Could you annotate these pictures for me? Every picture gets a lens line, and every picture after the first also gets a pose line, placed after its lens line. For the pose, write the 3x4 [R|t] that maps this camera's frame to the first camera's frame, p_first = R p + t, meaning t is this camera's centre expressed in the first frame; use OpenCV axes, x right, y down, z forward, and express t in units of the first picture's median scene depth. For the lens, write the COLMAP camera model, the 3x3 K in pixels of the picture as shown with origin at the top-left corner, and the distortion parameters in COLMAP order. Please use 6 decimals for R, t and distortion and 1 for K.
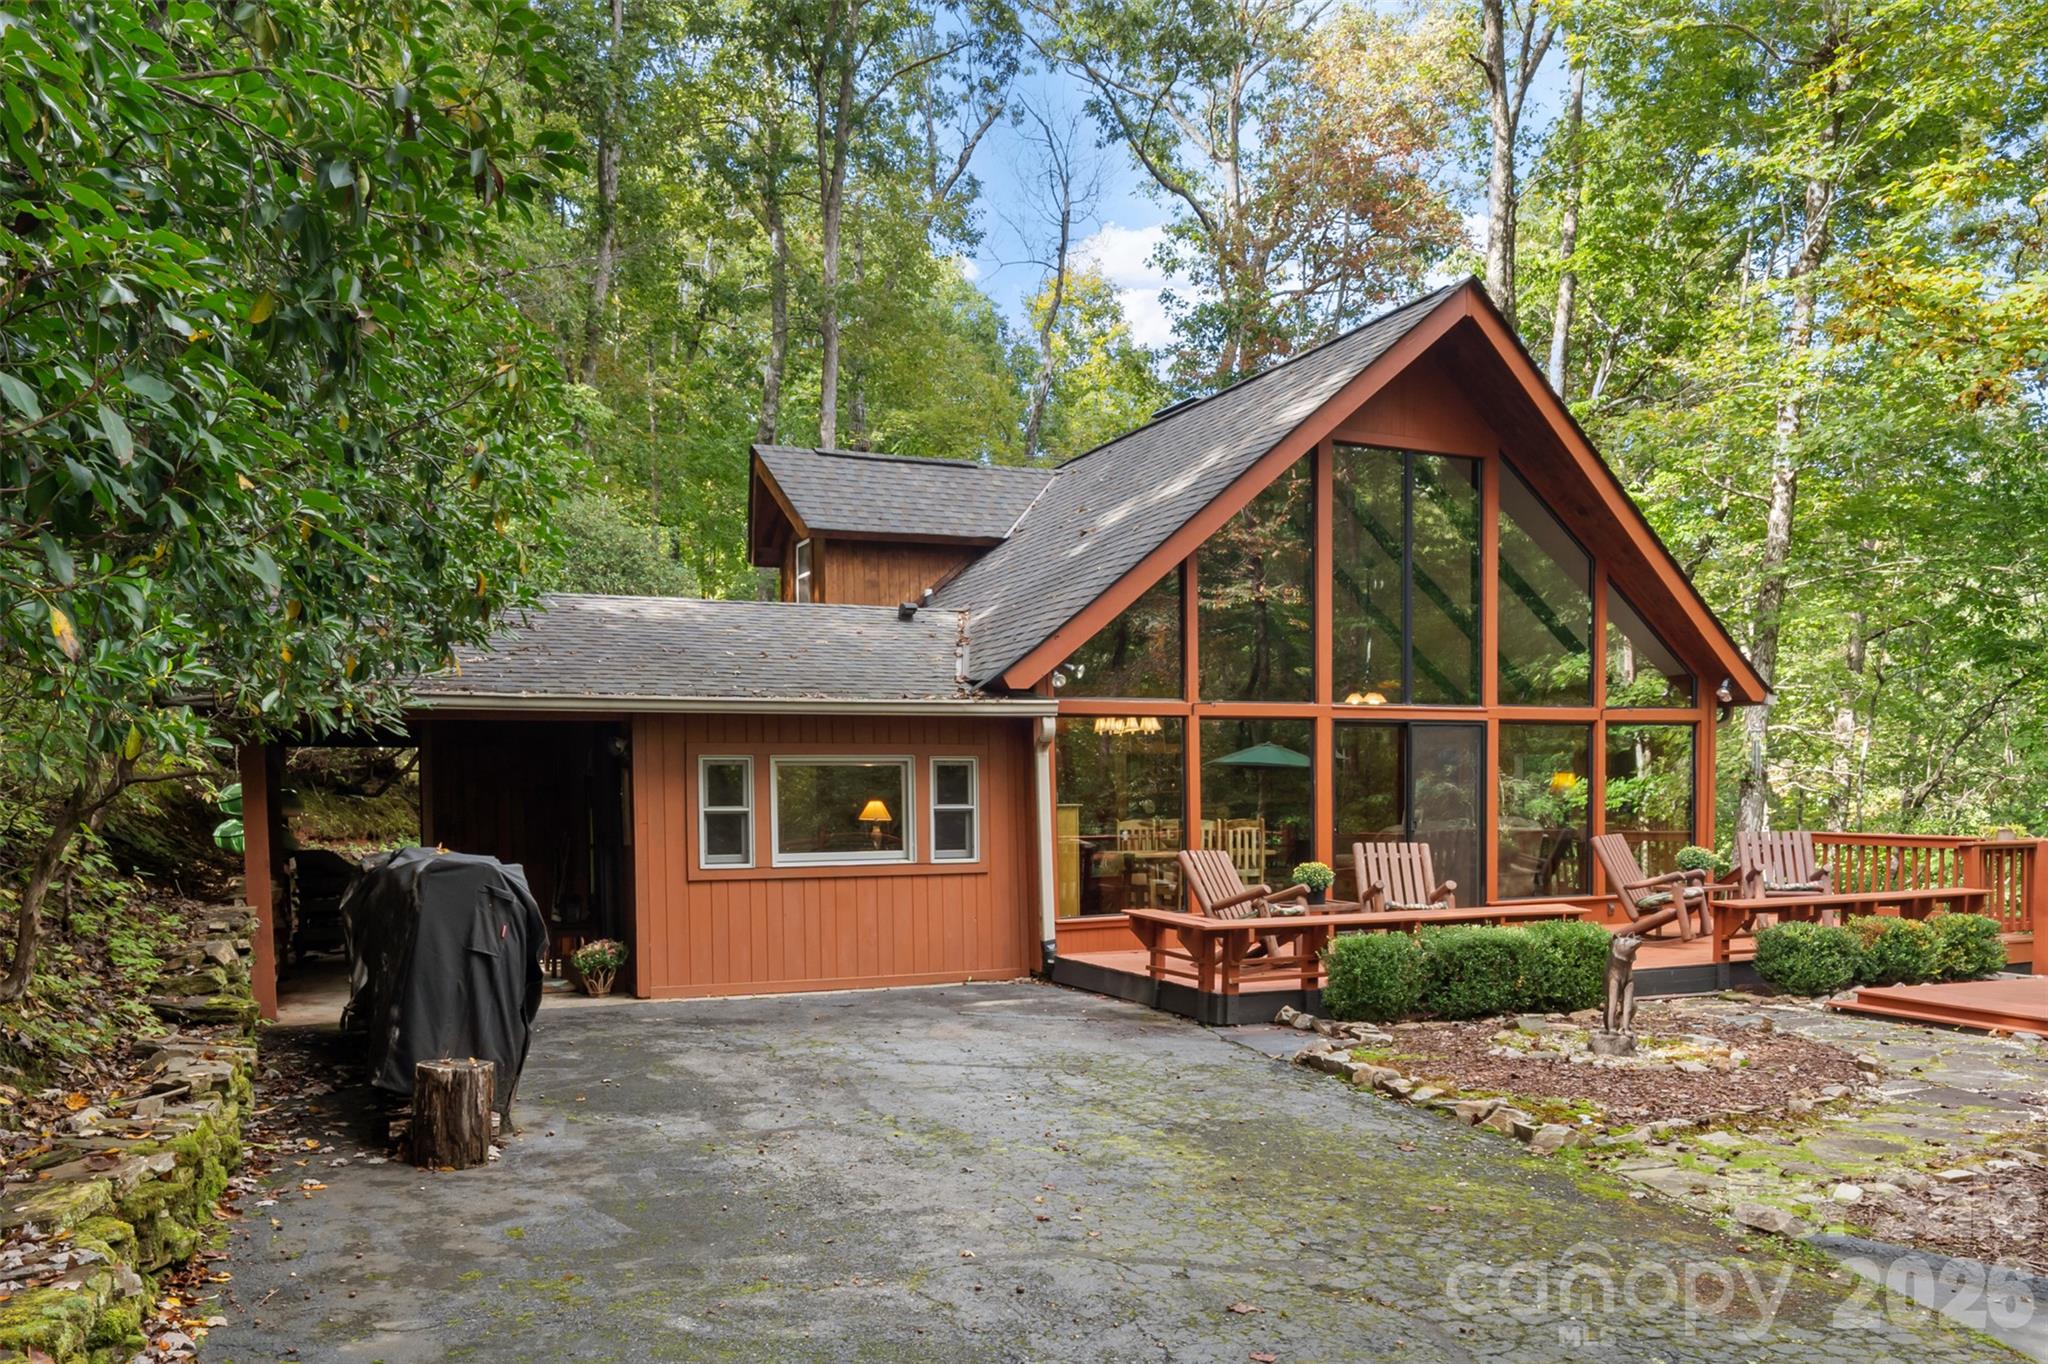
lens RADIAL K [[1514.4, 0, 1005.9], [0, 1514.4, 850.6], [0, 0, 1]] dist [0.002124, 0.001895]
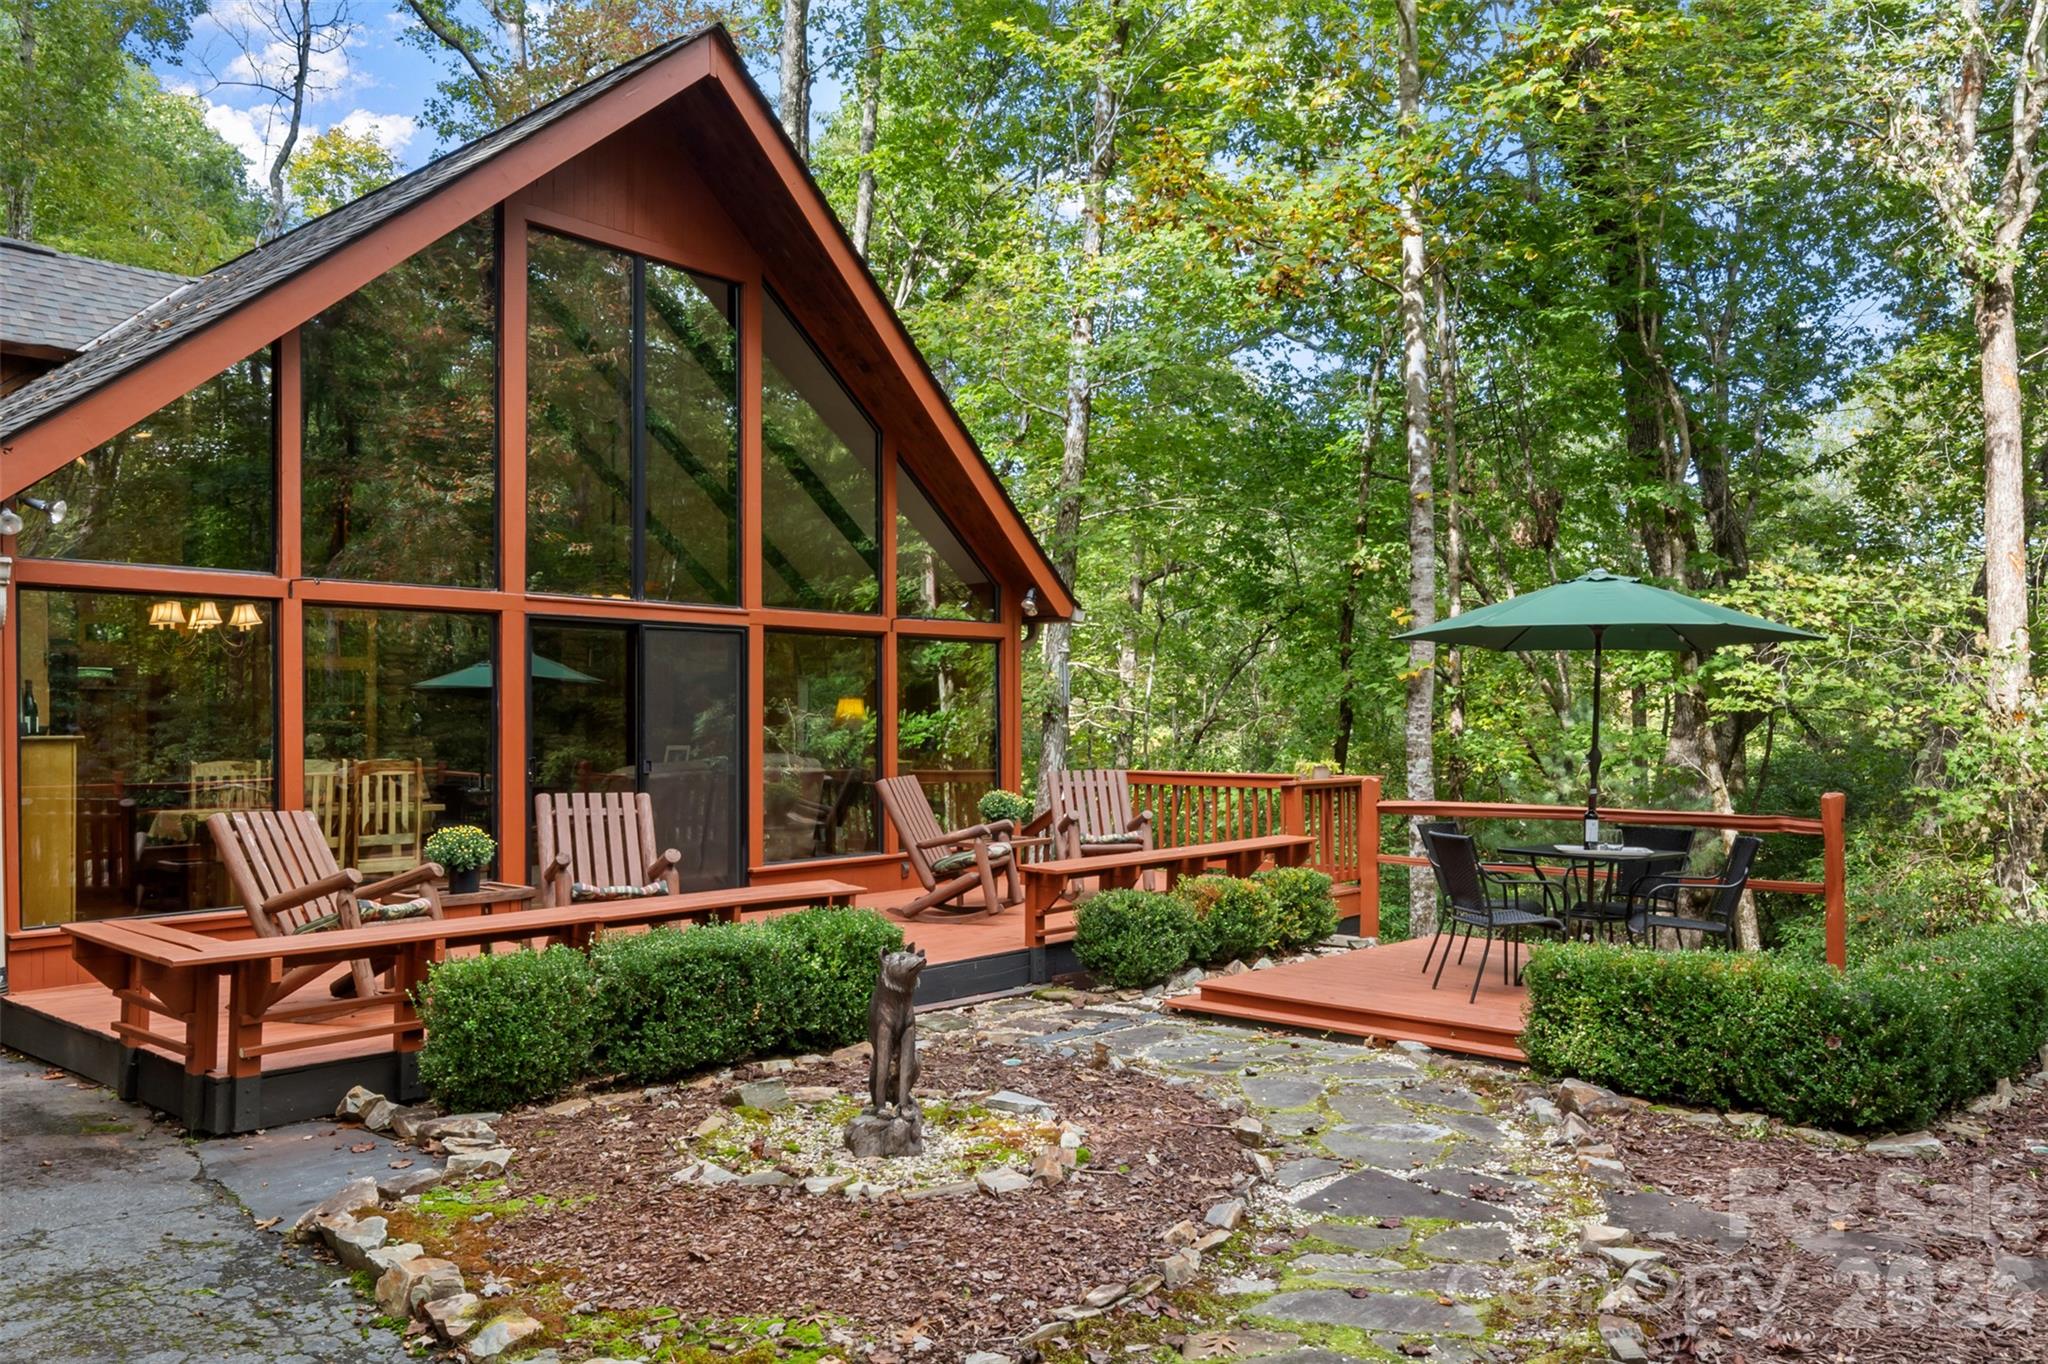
lens RADIAL K [[1514.4, 0, 1006.2], [0, 1514.4, 689.8], [0, 0, 1]] dist [0.002124, 0.001895]
pose [[0.907819, 0.013658, 0.419140, 0.135662], [0.013902, 0.997940, -0.062631, -0.006198], [-0.419132, 0.062685, 0.905759, 0.302507]]
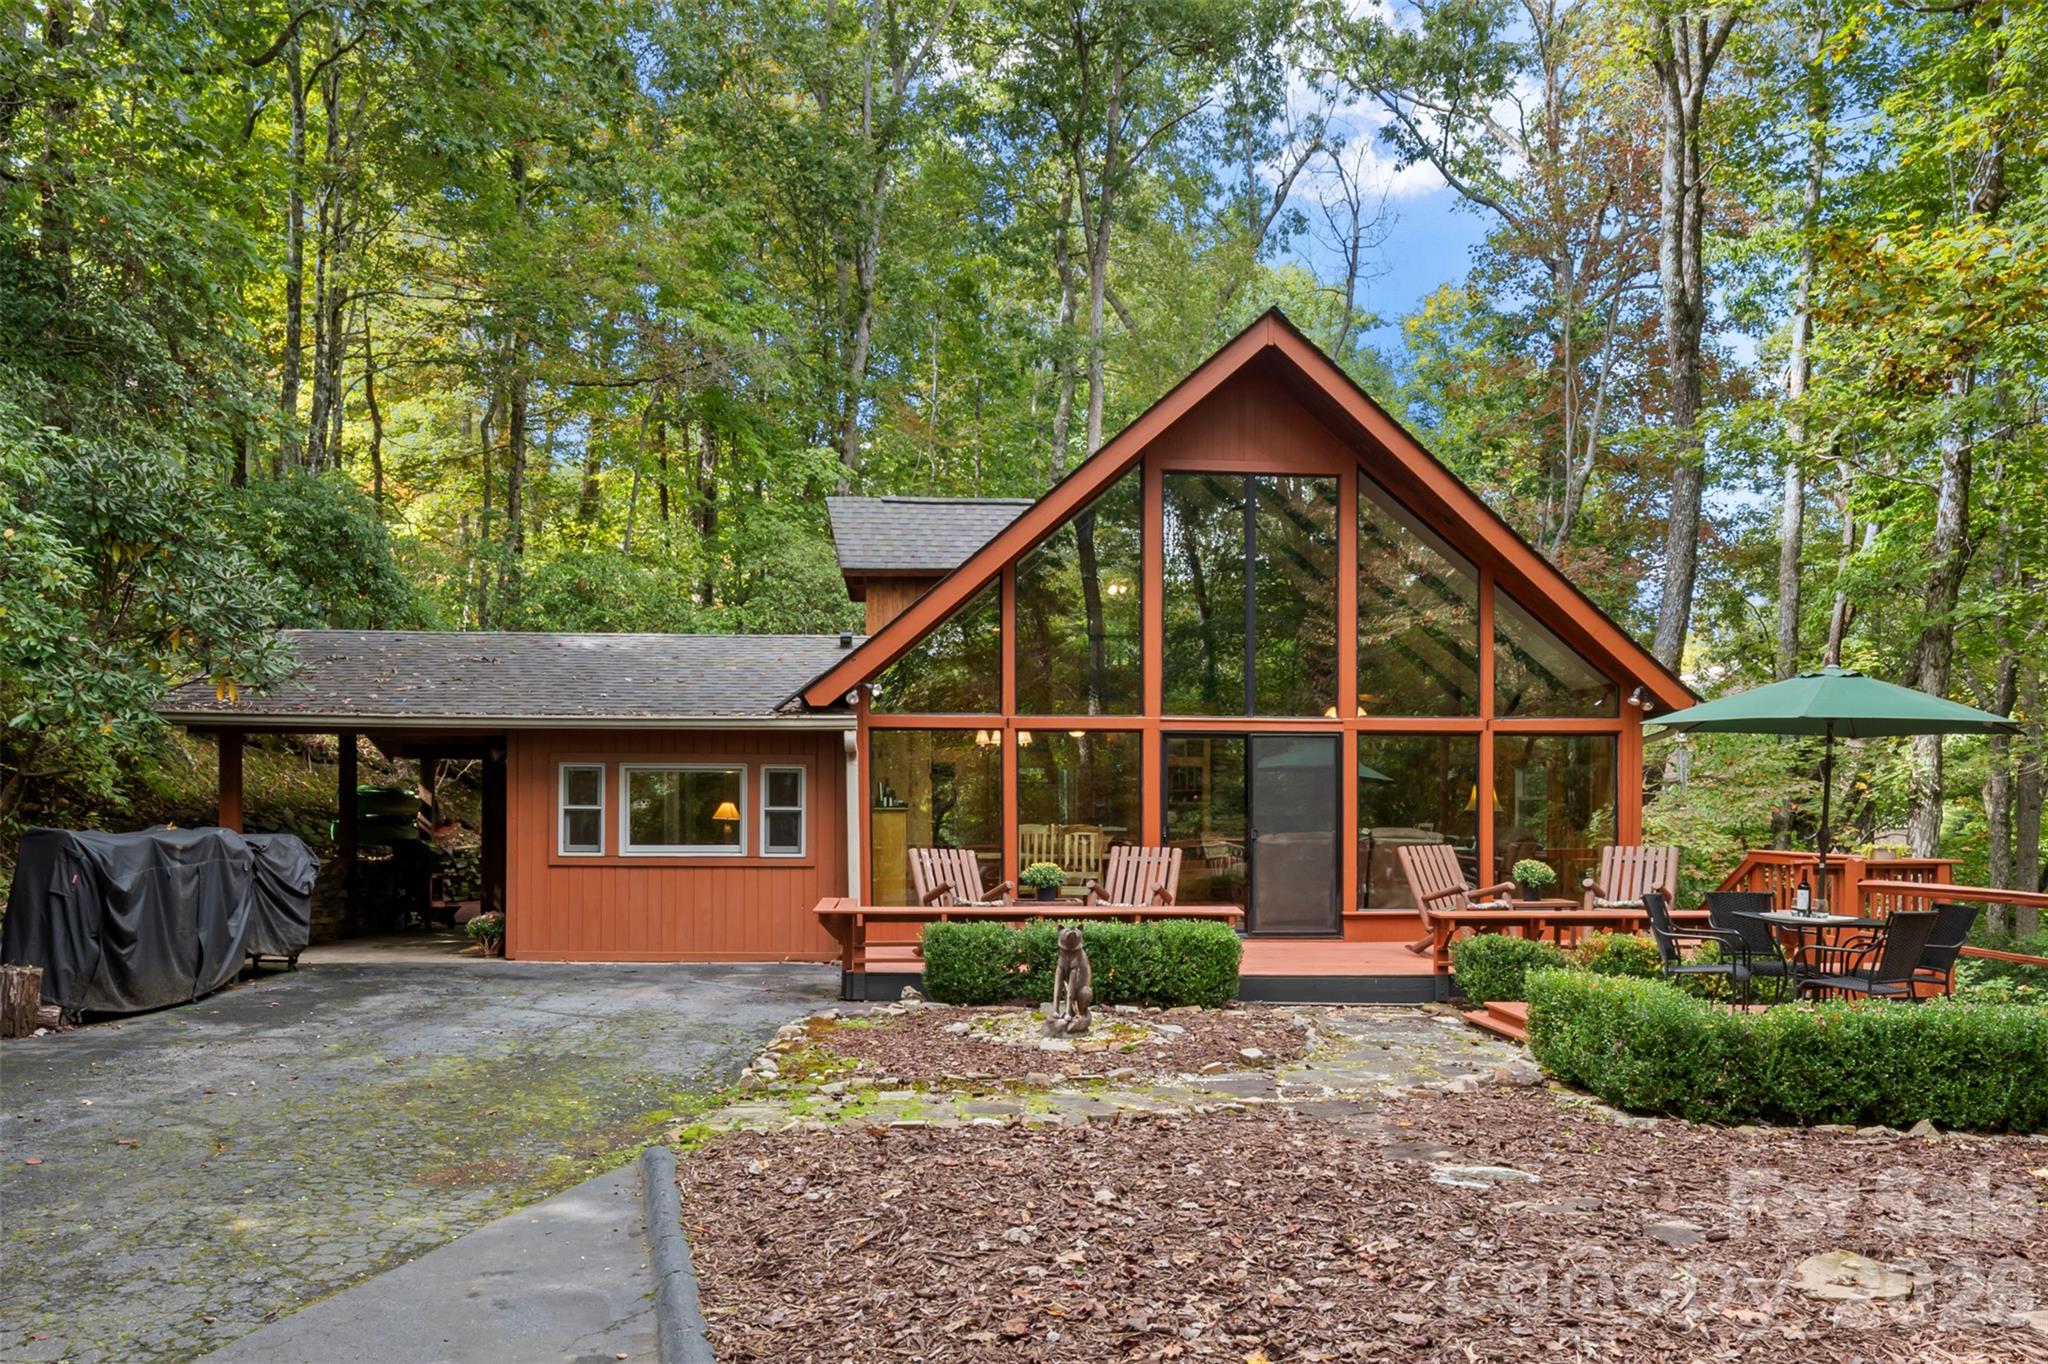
lens RADIAL K [[1514.4, 0, 1023.3], [0, 1514.4, 784.4], [0, 0, 1]] dist [0.002124, 0.001895]
pose [[0.941202, 0.005869, -0.337794, 0.523864], [-0.025224, 0.998279, -0.052937, 0.009126], [0.336902, 0.058344, 0.939730, -0.022632]]
